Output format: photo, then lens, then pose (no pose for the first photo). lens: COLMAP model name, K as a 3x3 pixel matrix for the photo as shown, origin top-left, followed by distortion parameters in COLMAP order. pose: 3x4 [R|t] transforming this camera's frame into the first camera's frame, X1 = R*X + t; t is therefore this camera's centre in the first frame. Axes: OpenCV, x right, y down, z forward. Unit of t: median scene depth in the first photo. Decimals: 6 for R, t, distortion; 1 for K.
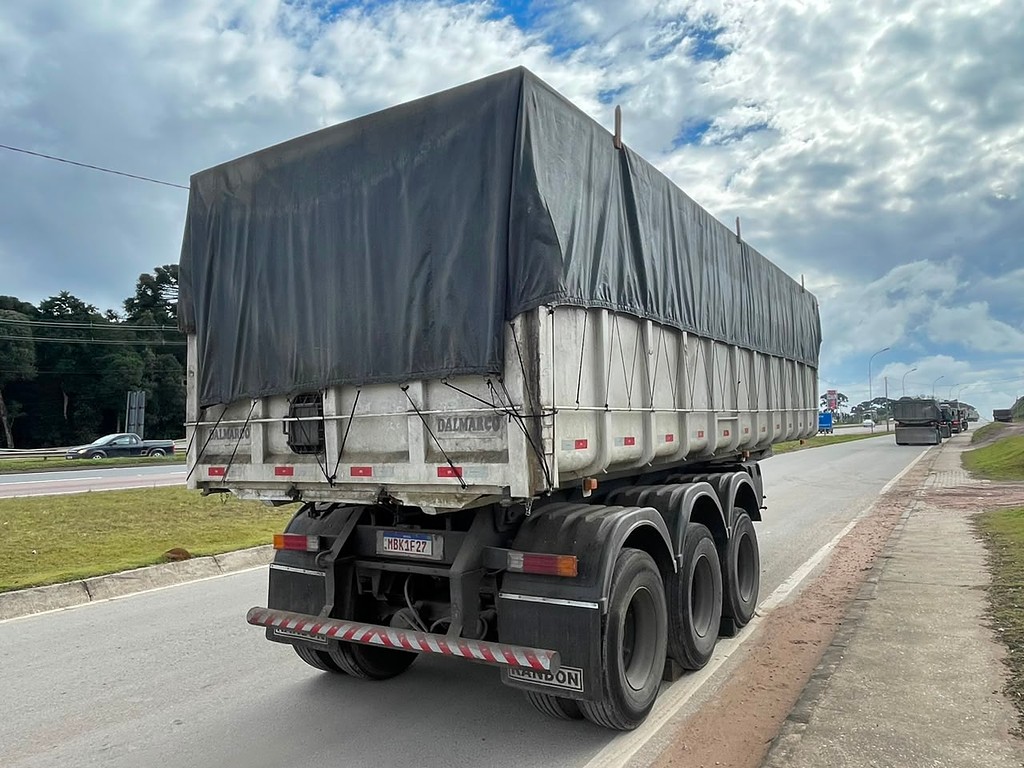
lens RADIAL K [[745.6, 0, 513.3], [0, 745.6, 358.3], [0, 0, 1]] dist [0.000580, -0.004427]
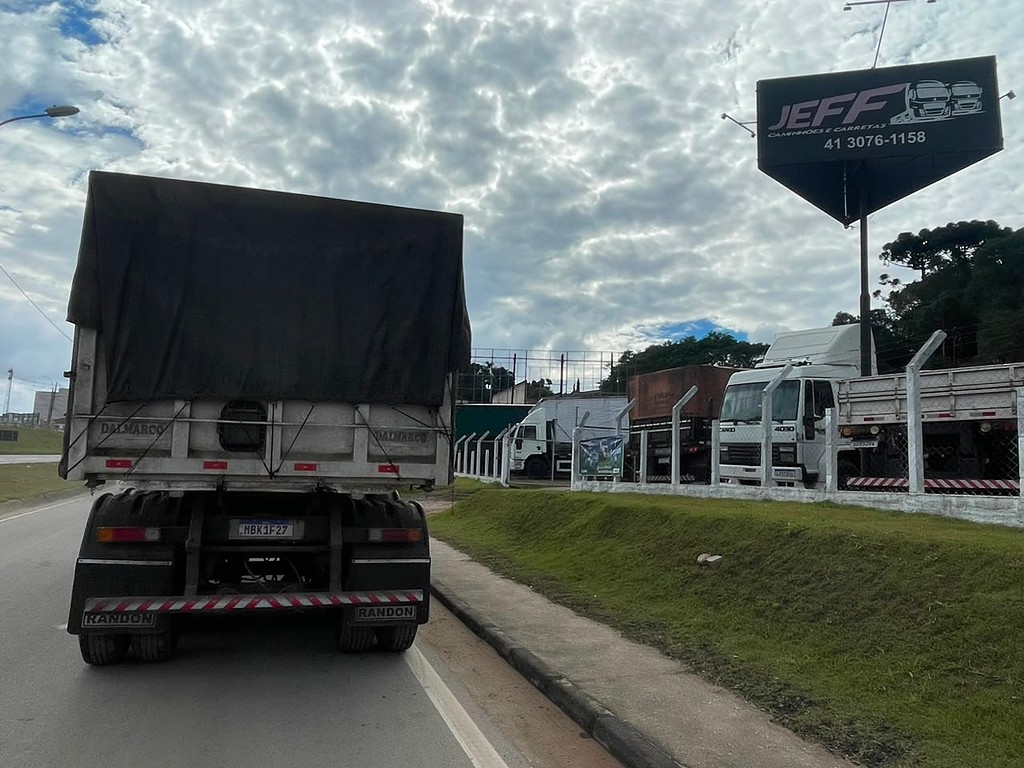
lens RADIAL K [[745.6, 0, 499.7], [0, 745.6, 376.6], [0, 0, 1]] dist [0.000580, -0.004427]
pose [[0.661756, 0.125956, 0.739063, -0.446095], [-0.118917, 0.990941, -0.062405, 0.017026], [-0.740228, -0.046590, 0.670740, -0.051980]]
